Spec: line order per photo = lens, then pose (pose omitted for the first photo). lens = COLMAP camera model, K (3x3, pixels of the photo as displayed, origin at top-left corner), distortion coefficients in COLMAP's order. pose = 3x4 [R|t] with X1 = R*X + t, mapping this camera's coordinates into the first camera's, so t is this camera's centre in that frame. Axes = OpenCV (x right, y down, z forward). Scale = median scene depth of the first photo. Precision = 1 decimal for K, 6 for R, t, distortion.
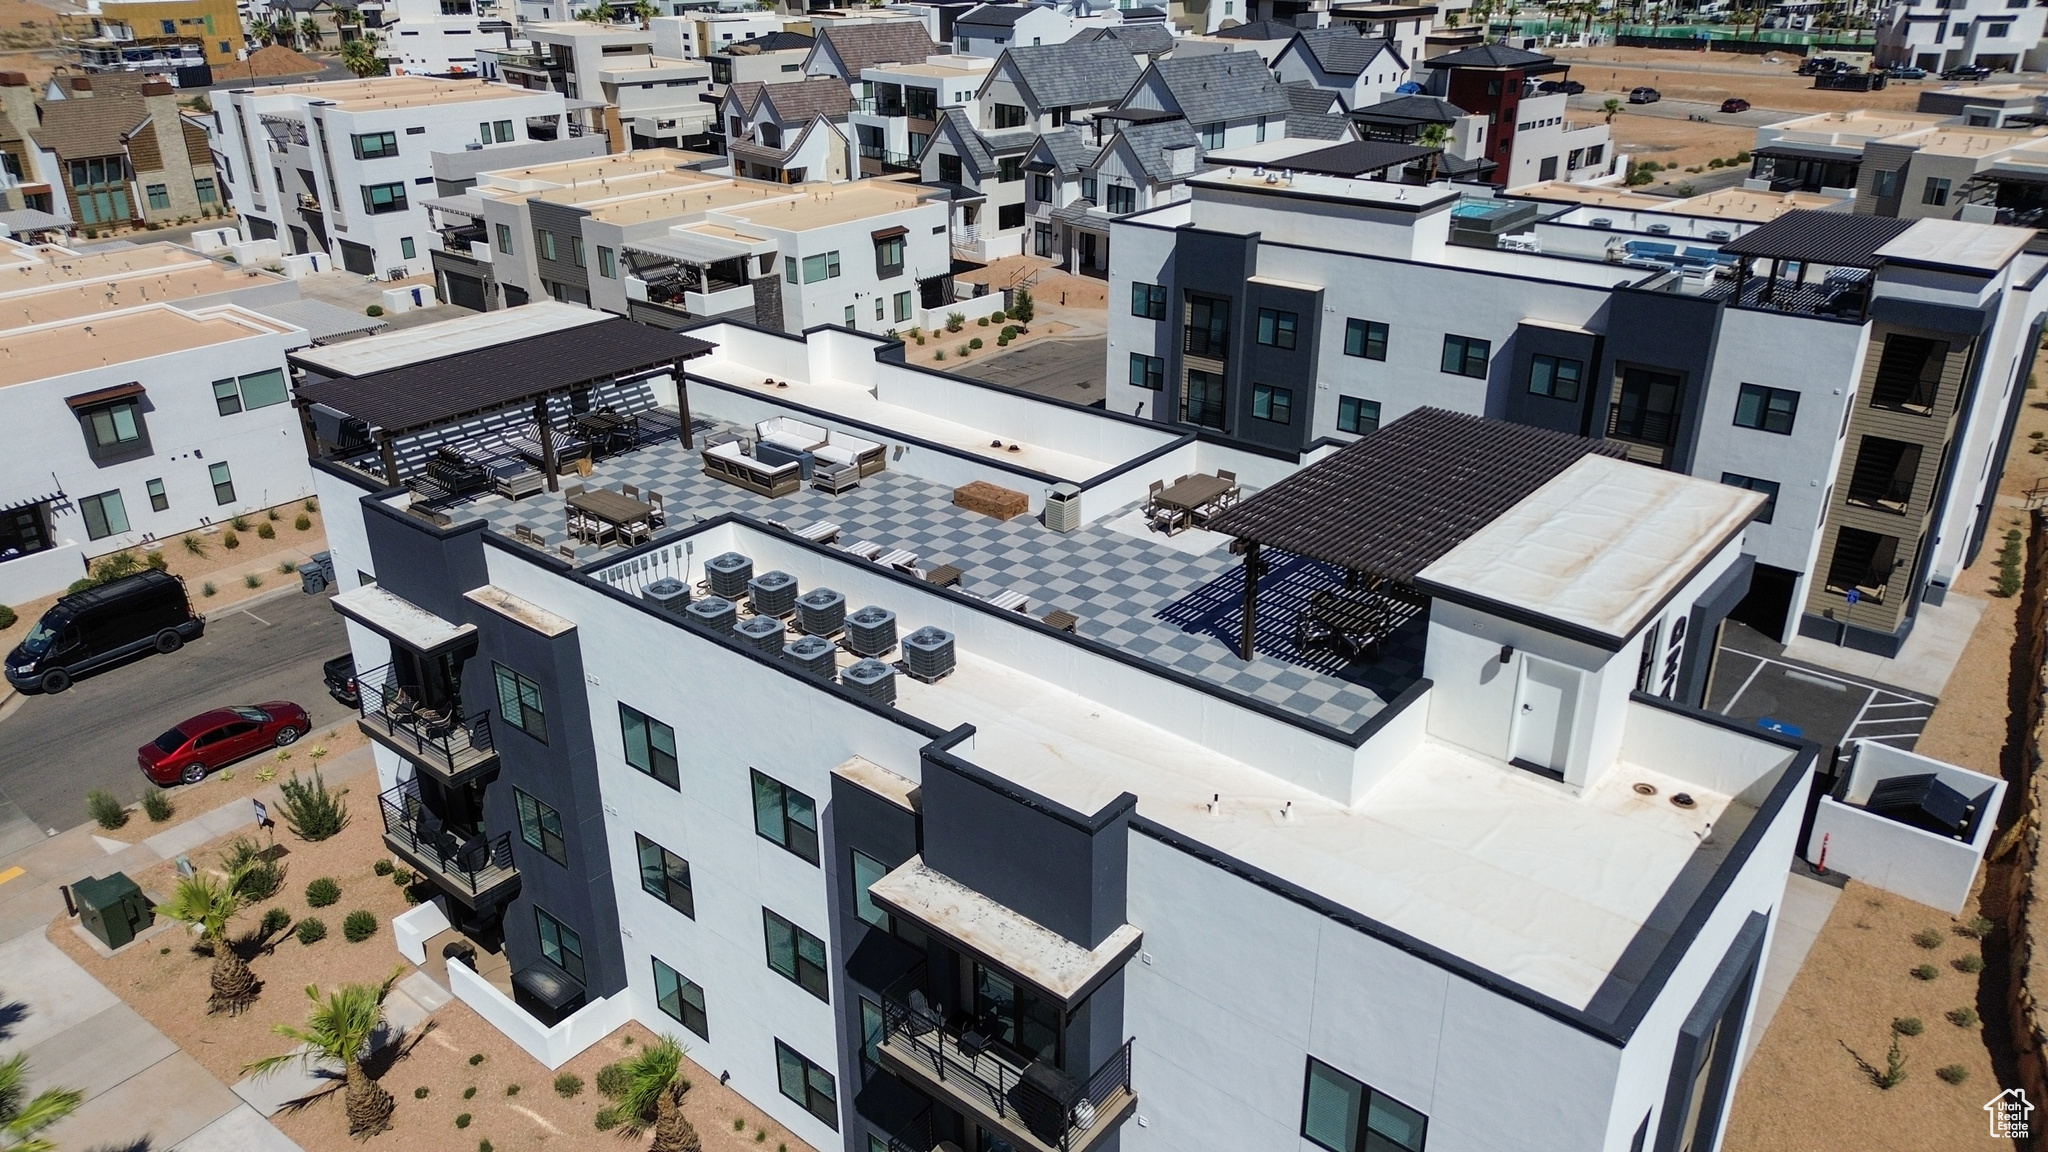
lens RADIAL K [[1438.0, 0, 1024.0], [0, 1438.0, 576.0], [0, 0, 1]] dist [0.073688, -0.081054]
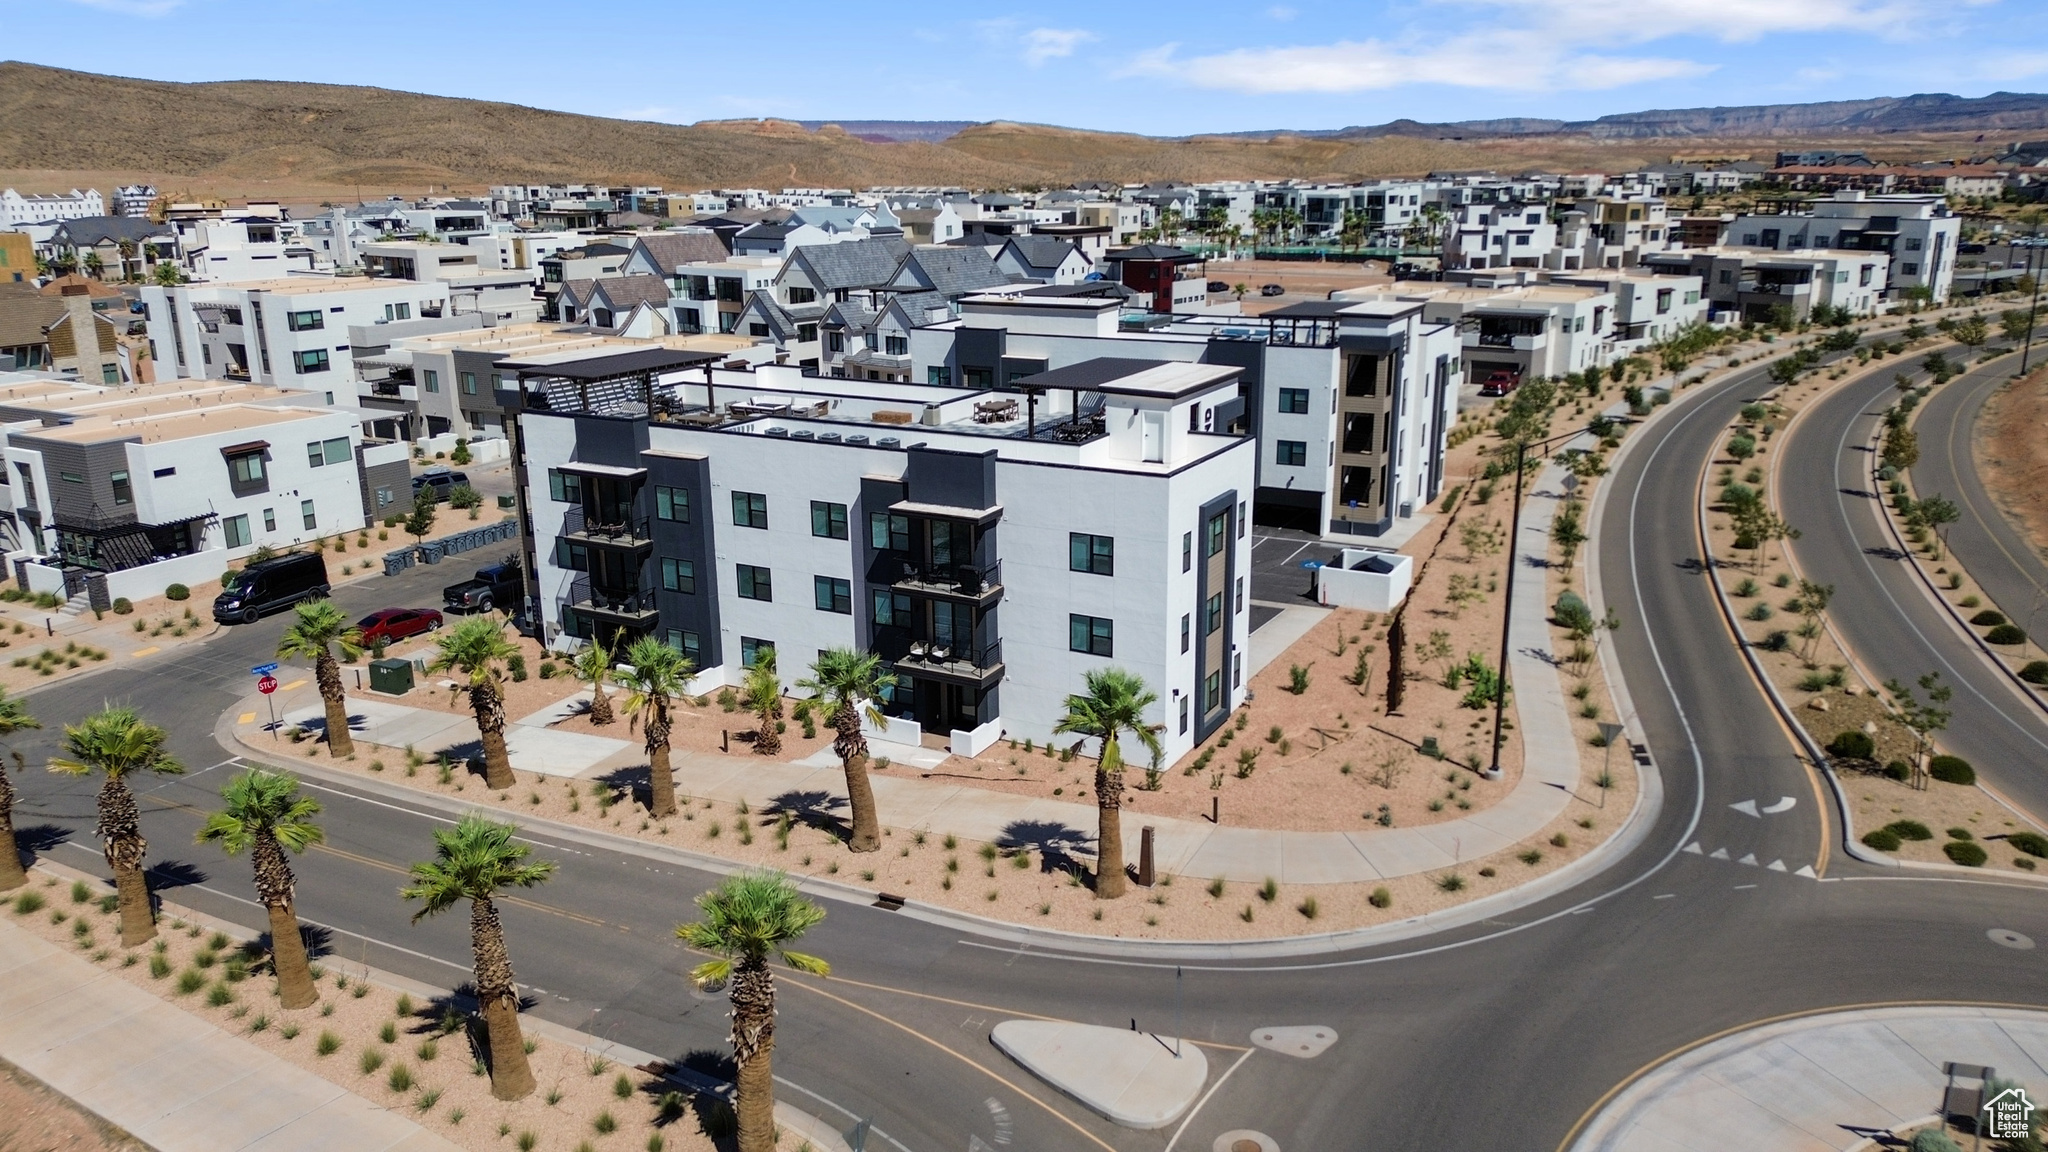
lens RADIAL K [[1435.9, 0, 1024.0], [0, 1435.9, 576.0], [0, 0, 1]] dist [0.079656, -0.092333]
pose [[0.981471, -0.055209, 0.183487, -0.071594], [0.082342, 0.986188, -0.143710, 0.150232], [-0.173018, 0.156156, 0.972461, -0.293128]]
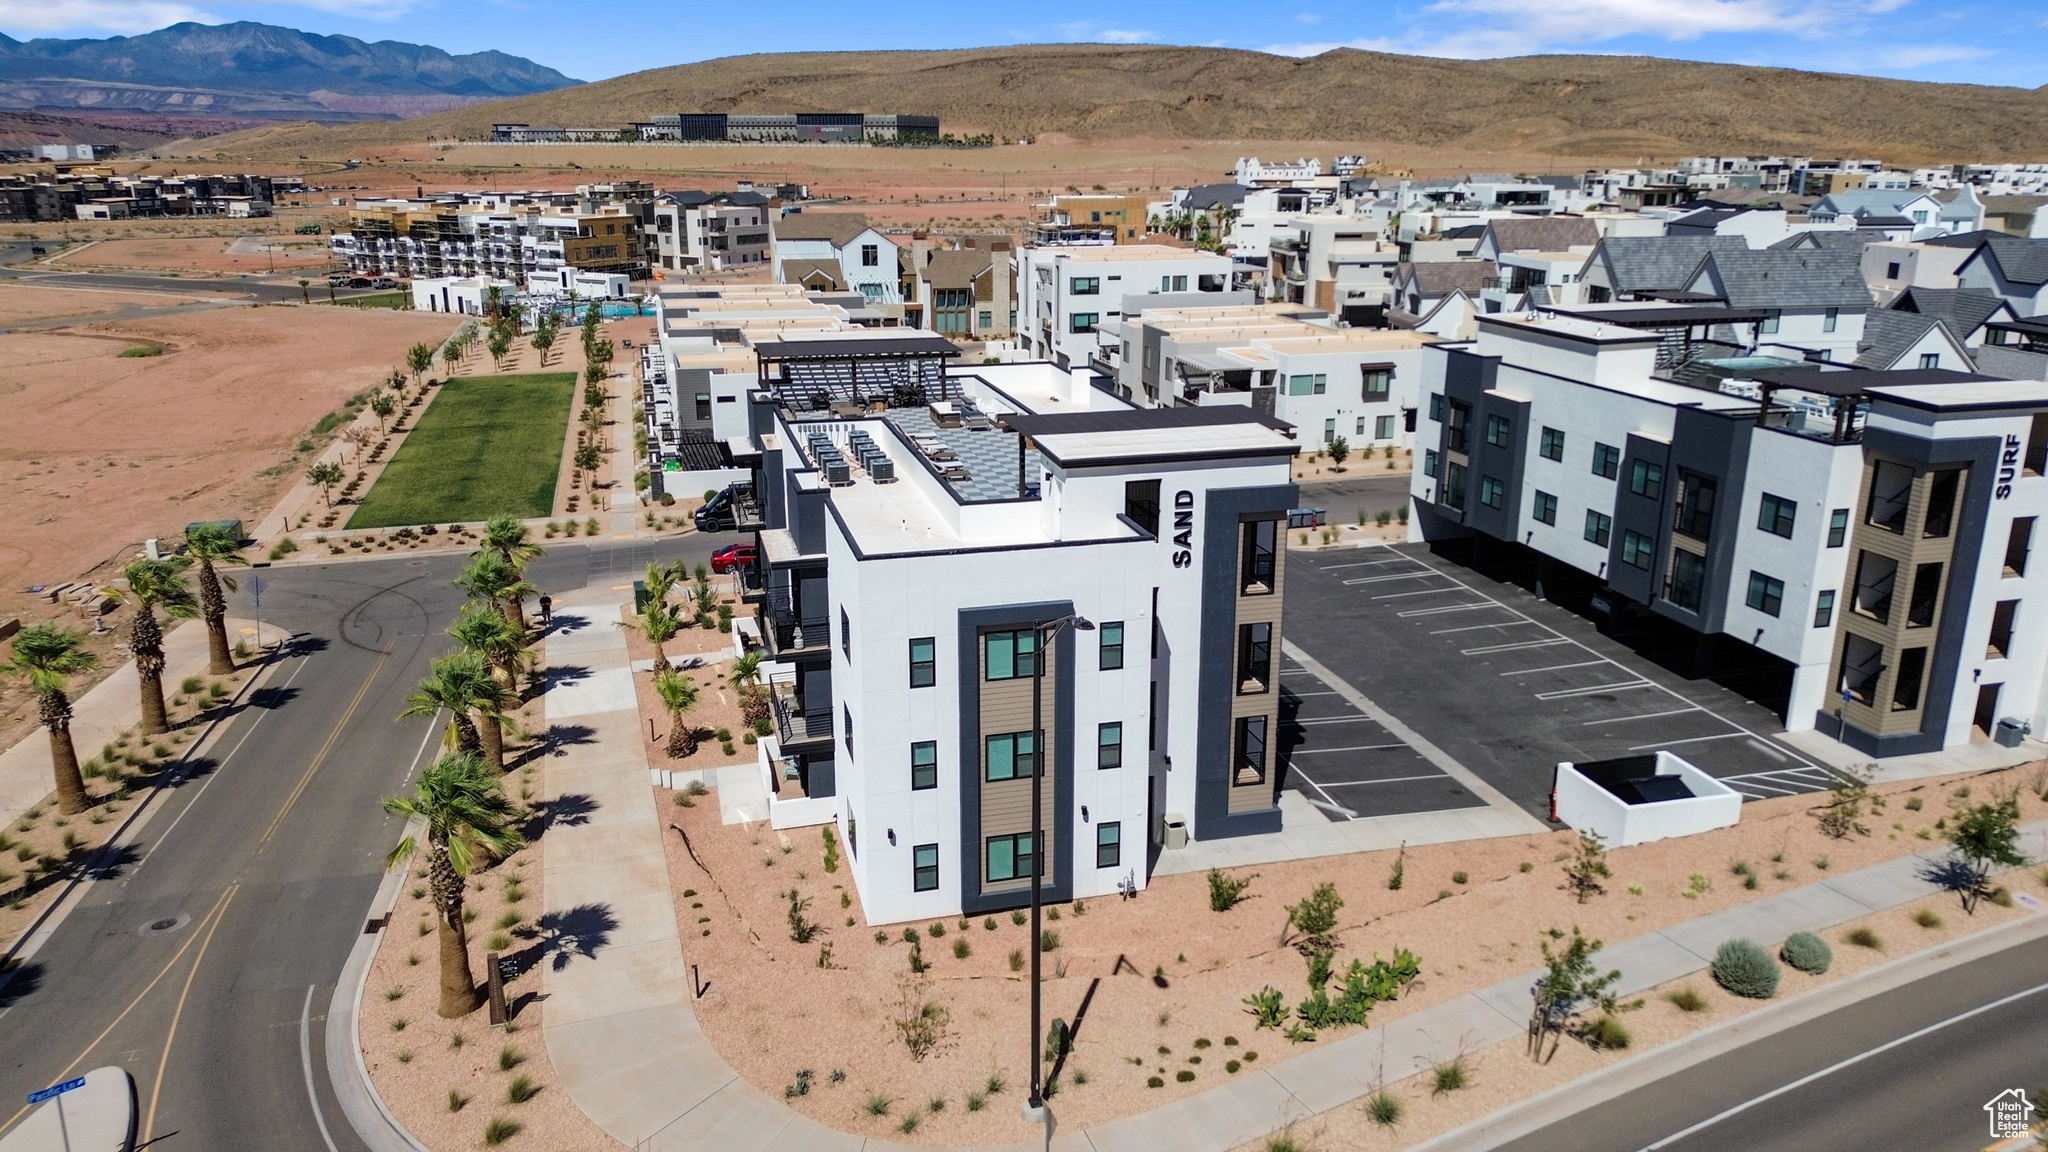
lens RADIAL K [[1438.0, 0, 1024.0], [0, 1438.0, 576.0], [0, 0, 1]] dist [0.073688, -0.081054]
pose [[0.813489, 0.171259, -0.555793, 0.310711], [-0.243834, 0.968045, -0.058602, 0.067578], [0.527996, 0.183193, 0.829253, -0.125700]]
